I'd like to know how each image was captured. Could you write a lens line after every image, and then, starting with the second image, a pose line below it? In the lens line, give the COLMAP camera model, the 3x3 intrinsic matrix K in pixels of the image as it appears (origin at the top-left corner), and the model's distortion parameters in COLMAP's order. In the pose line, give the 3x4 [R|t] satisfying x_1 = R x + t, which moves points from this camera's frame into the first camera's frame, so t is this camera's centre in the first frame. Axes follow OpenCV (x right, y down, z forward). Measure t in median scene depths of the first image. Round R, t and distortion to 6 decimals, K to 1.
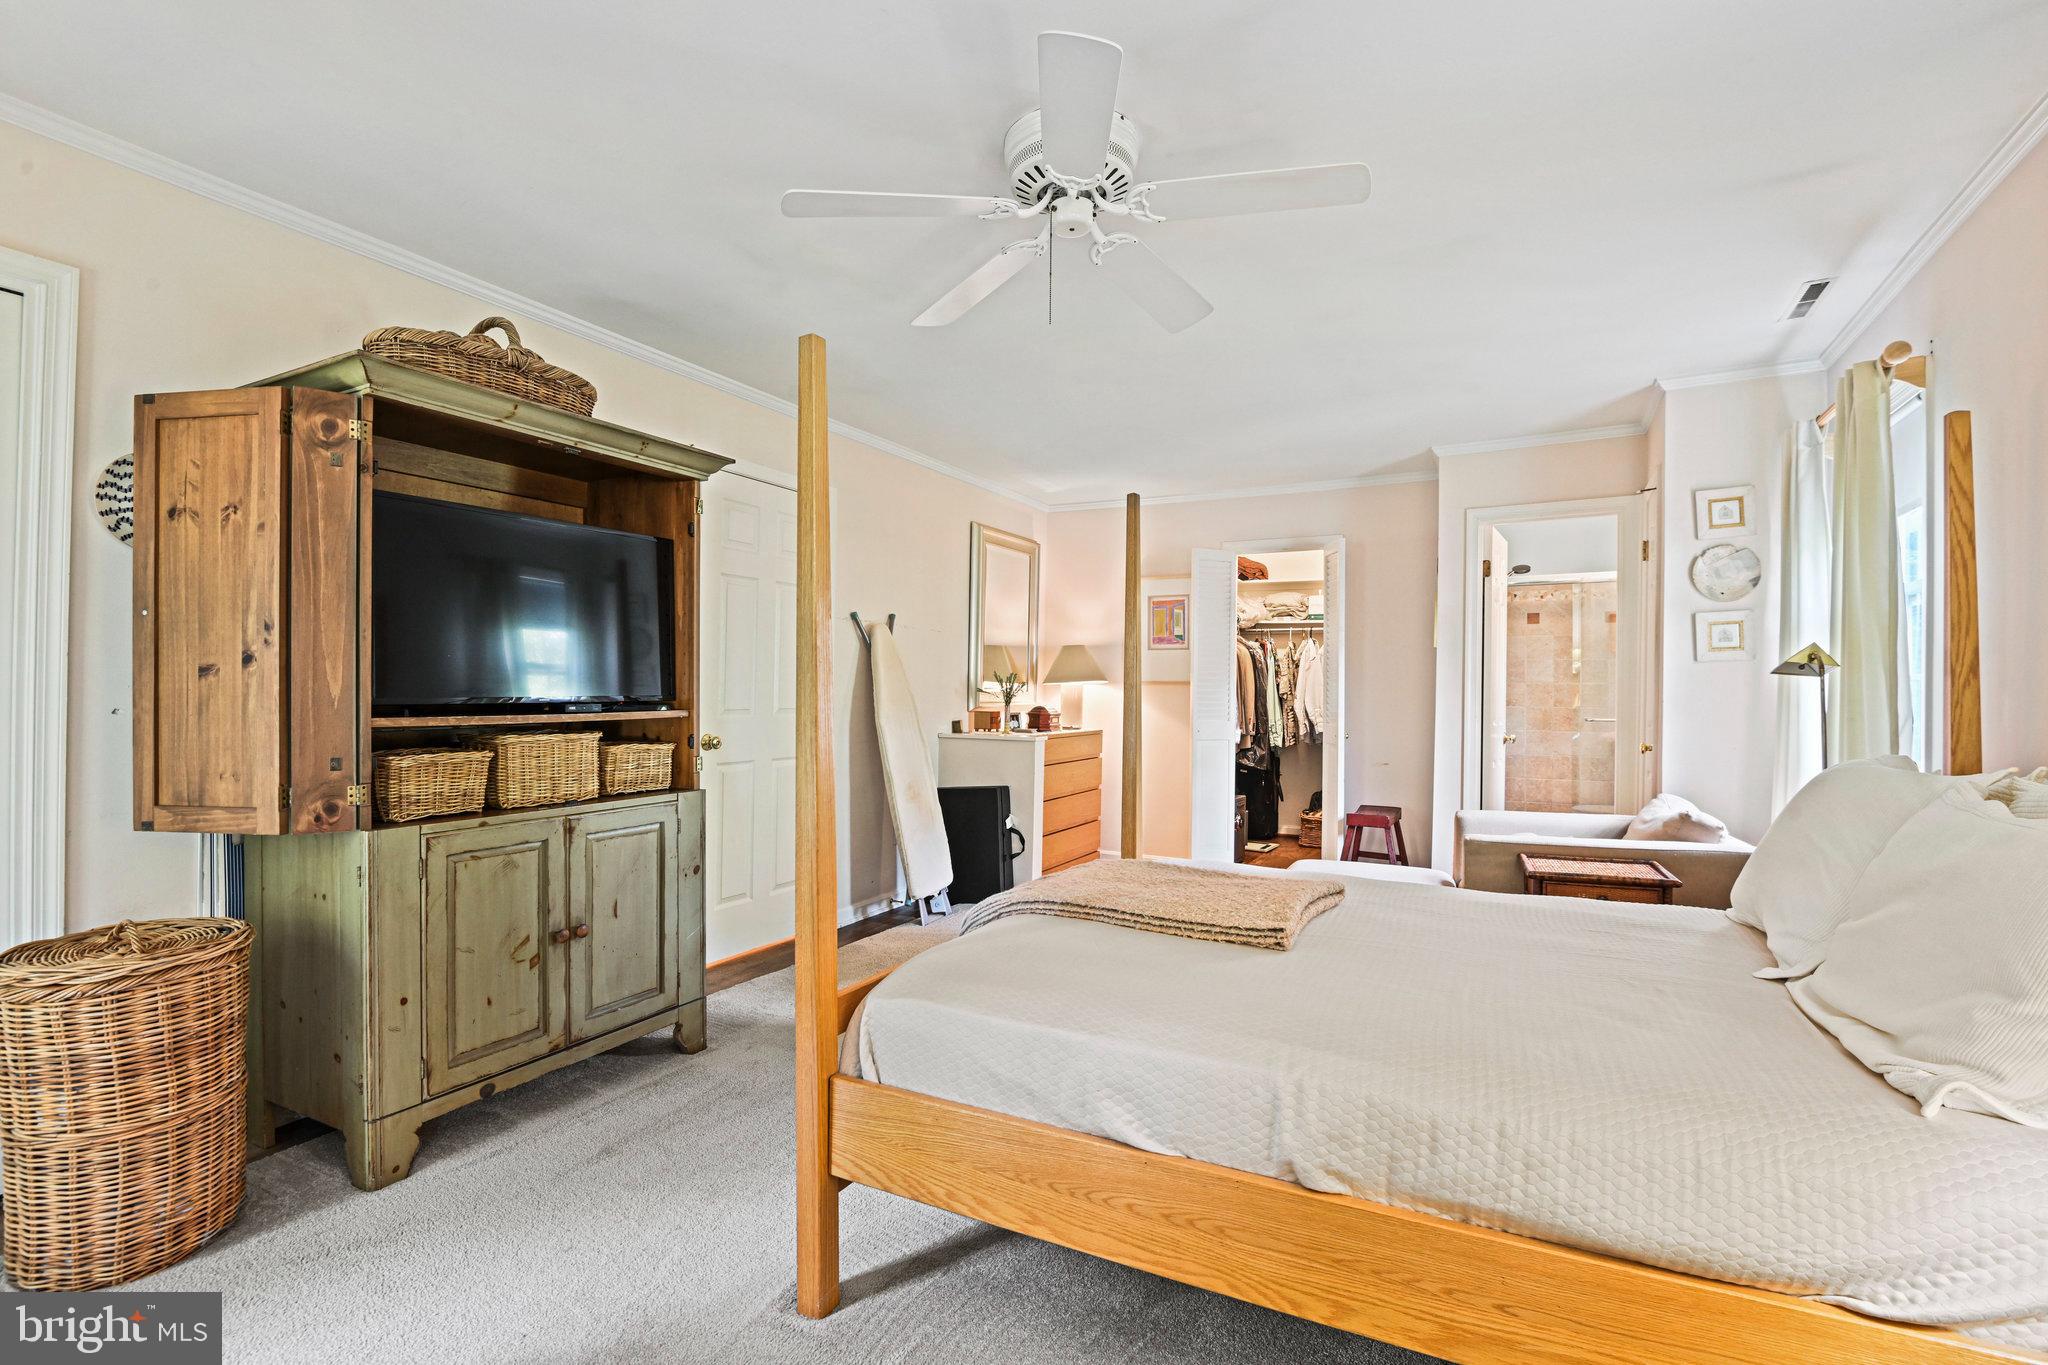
lens RADIAL K [[960.1, 0, 1026.2], [0, 960.1, 687.3], [0, 0, 1]] dist [-0.012546, -0.004683]
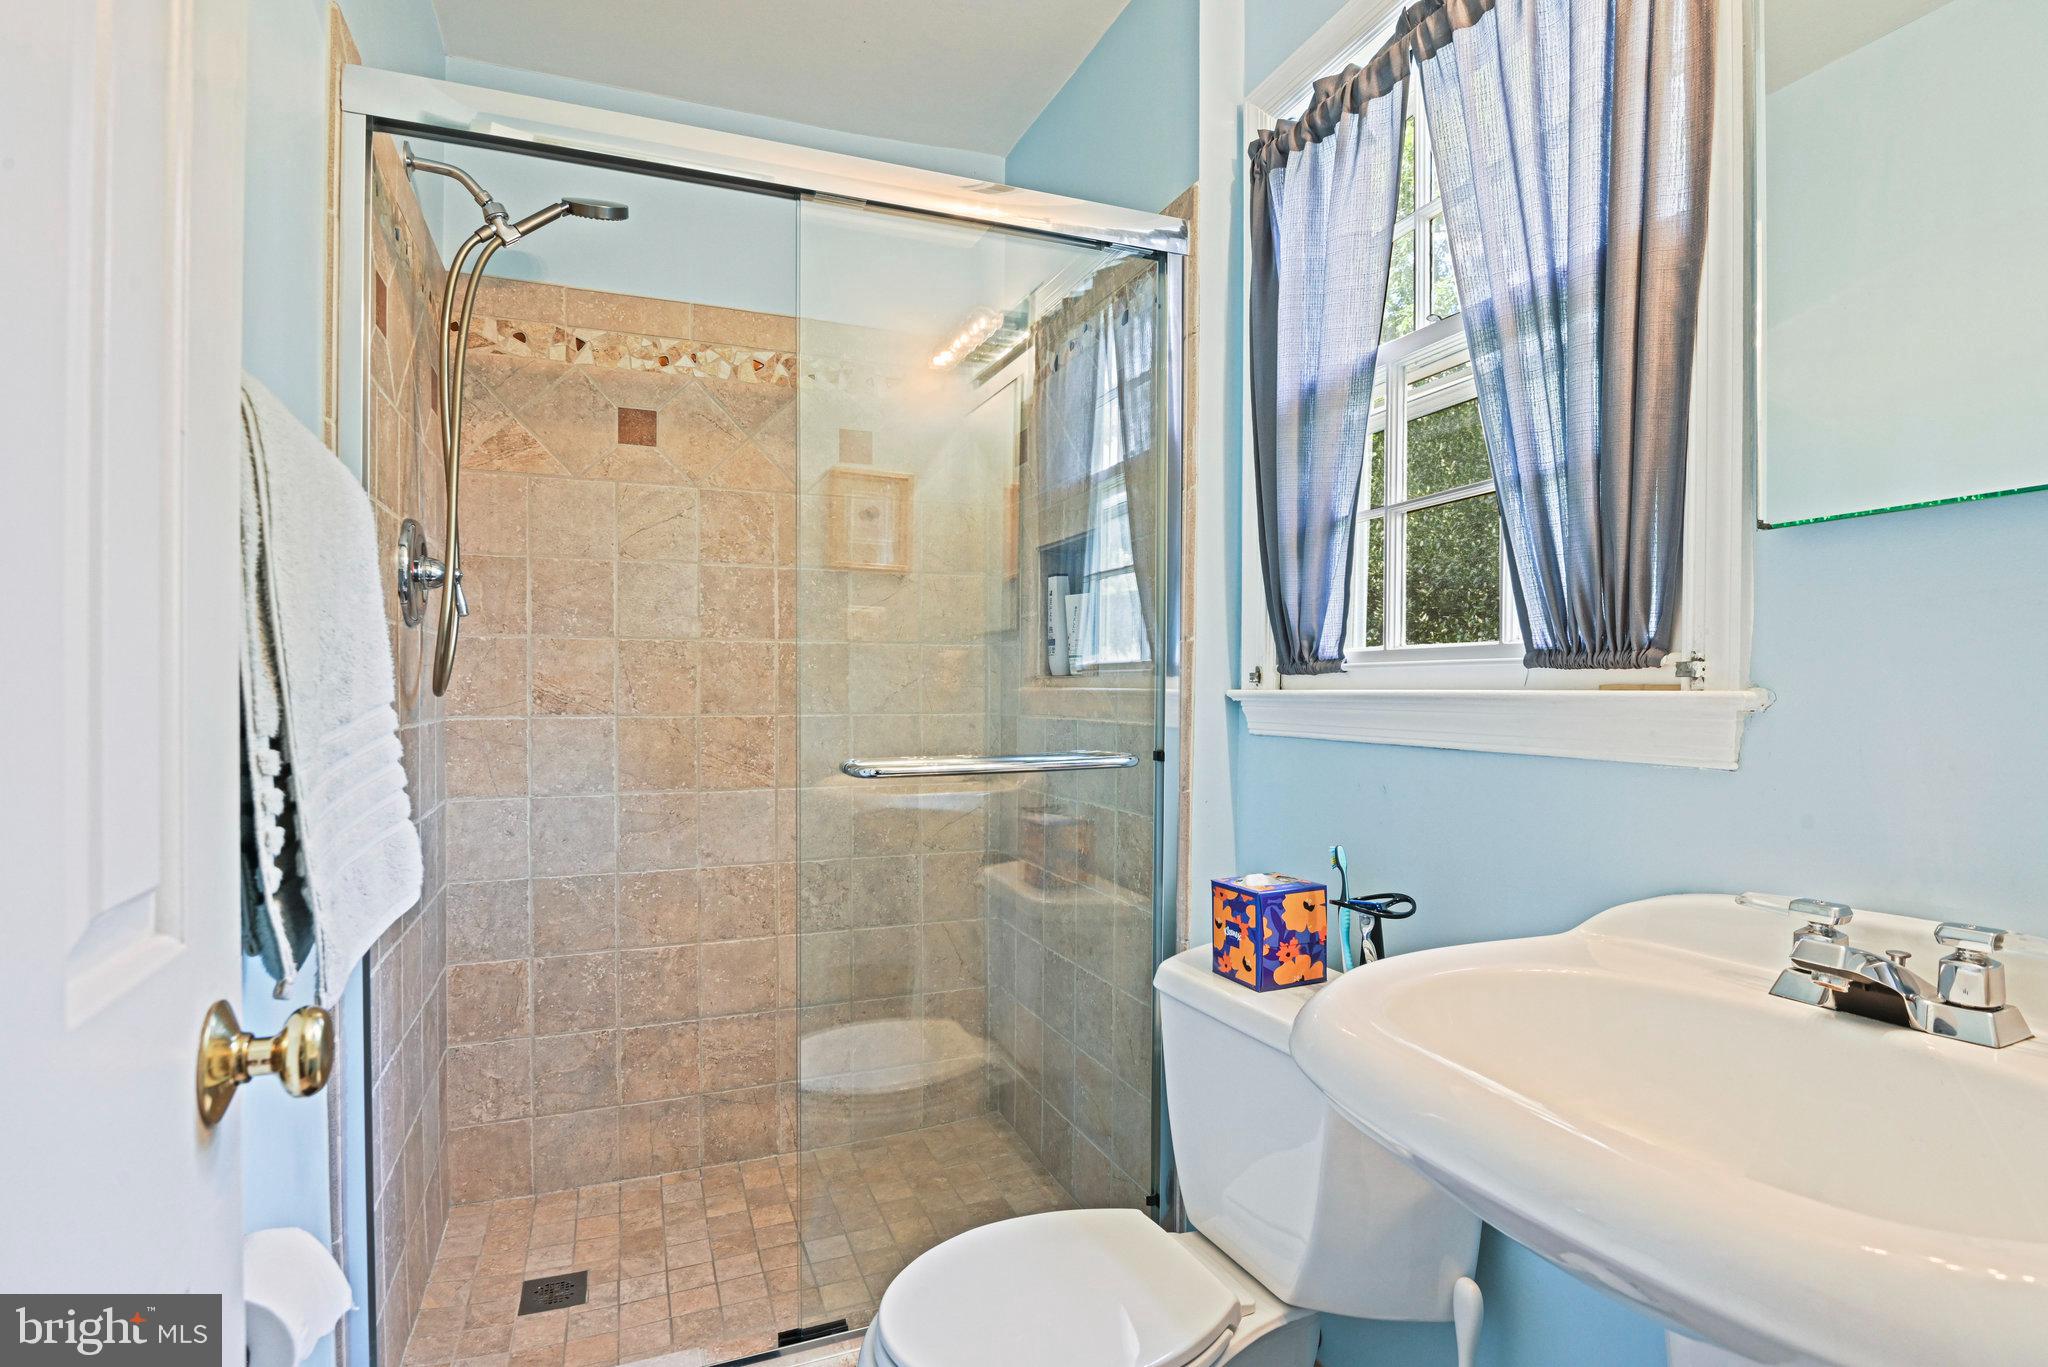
lens RADIAL K [[1034.1, 0, 1023.4], [0, 1034.1, 688.9], [0, 0, 1]] dist [0.000871, 0.000028]
pose [[0.636914, -0.012007, 0.770841, 0.354850], [0.005177, 0.999923, 0.011298, 0.008485], [-0.770917, -0.003205, 0.636927, 0.697520]]
